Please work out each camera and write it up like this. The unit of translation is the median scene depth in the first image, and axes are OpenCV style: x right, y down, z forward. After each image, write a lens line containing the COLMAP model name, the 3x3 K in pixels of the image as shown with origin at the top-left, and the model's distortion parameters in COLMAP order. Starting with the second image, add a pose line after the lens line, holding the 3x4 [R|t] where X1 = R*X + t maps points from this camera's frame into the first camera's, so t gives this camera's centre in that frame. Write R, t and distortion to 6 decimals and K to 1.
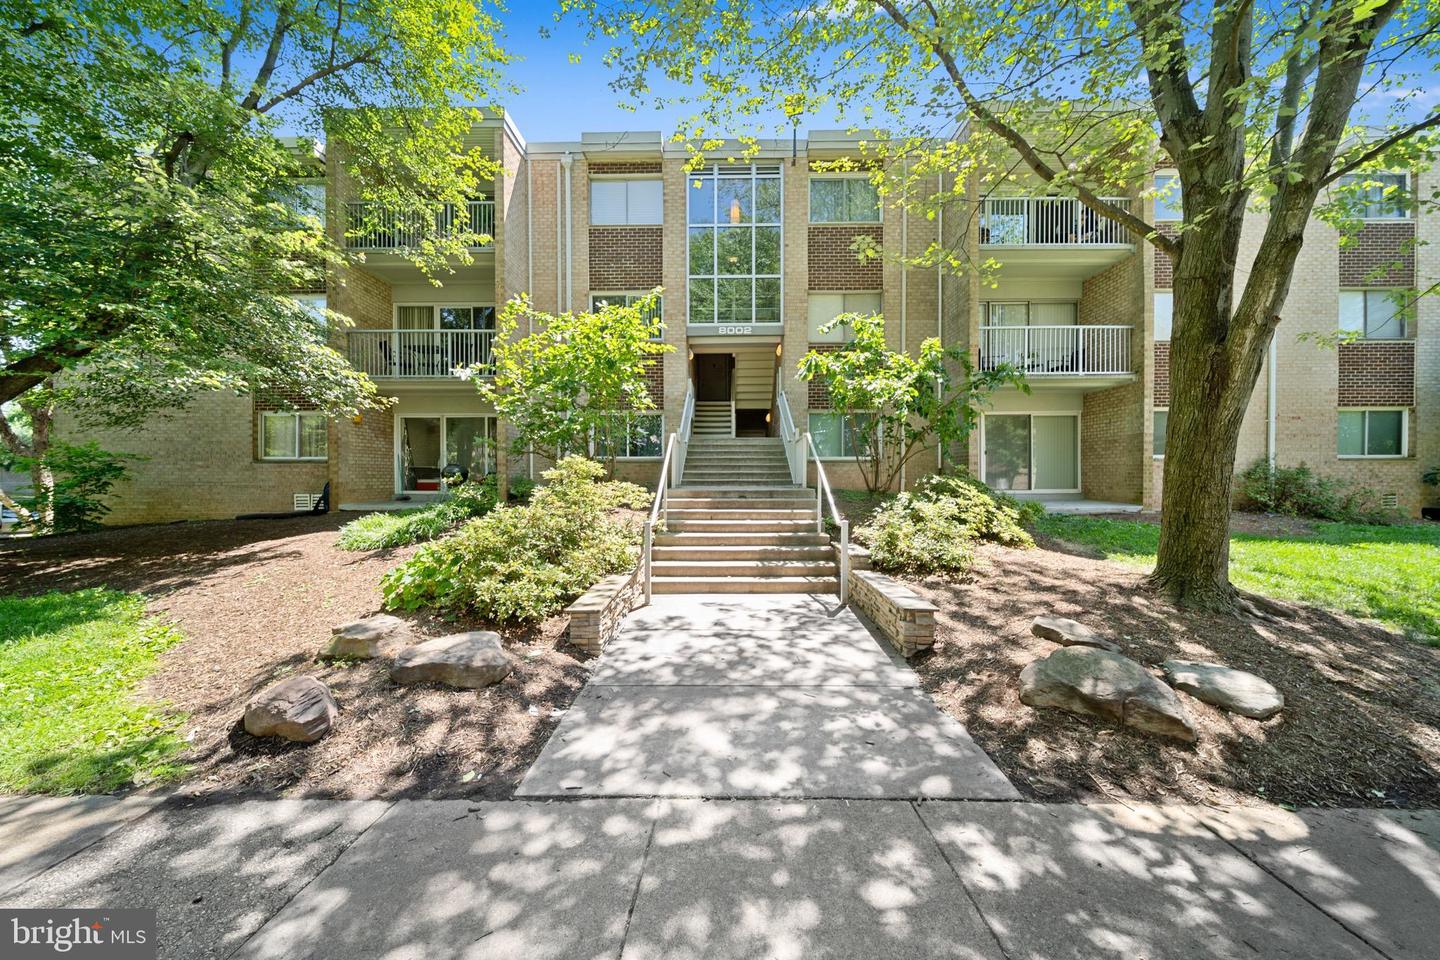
lens RADIAL K [[551.9, 0, 720.0], [0, 551.9, 480.0], [0, 0, 1]] dist [-0.000487, -0.010480]
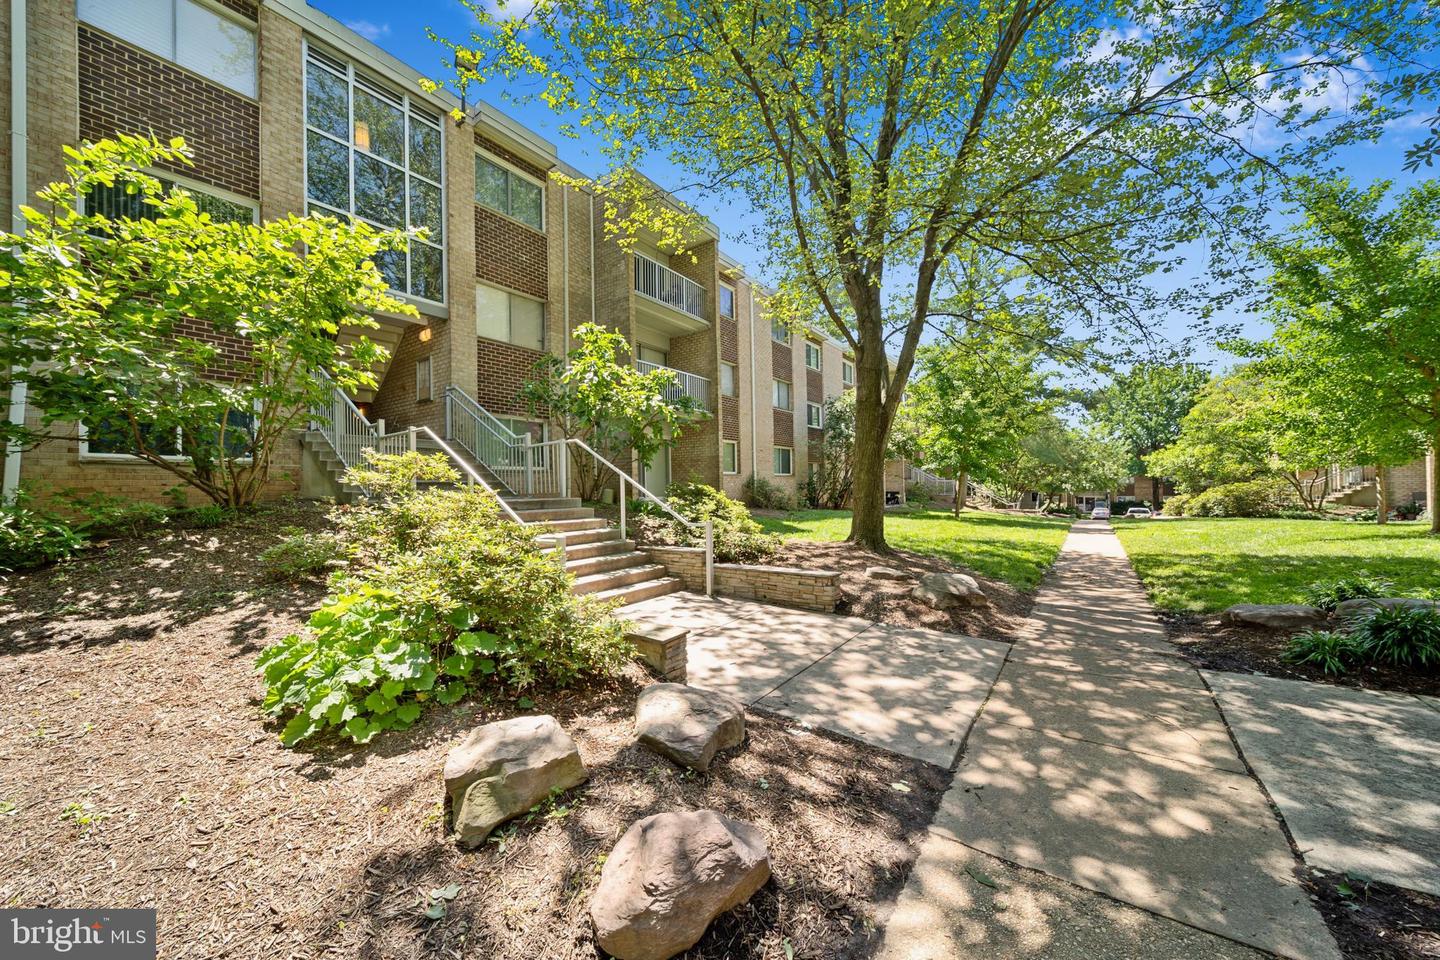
lens RADIAL K [[553.1, 0, 721.9], [0, 553.1, 488.1], [0, 0, 1]] dist [0.018694, -0.006053]
pose [[0.511293, -0.007106, 0.859377, -1.275177], [0.018460, 0.999826, -0.002715, 0.015189], [-0.859208, 0.017252, 0.511335, 0.662693]]
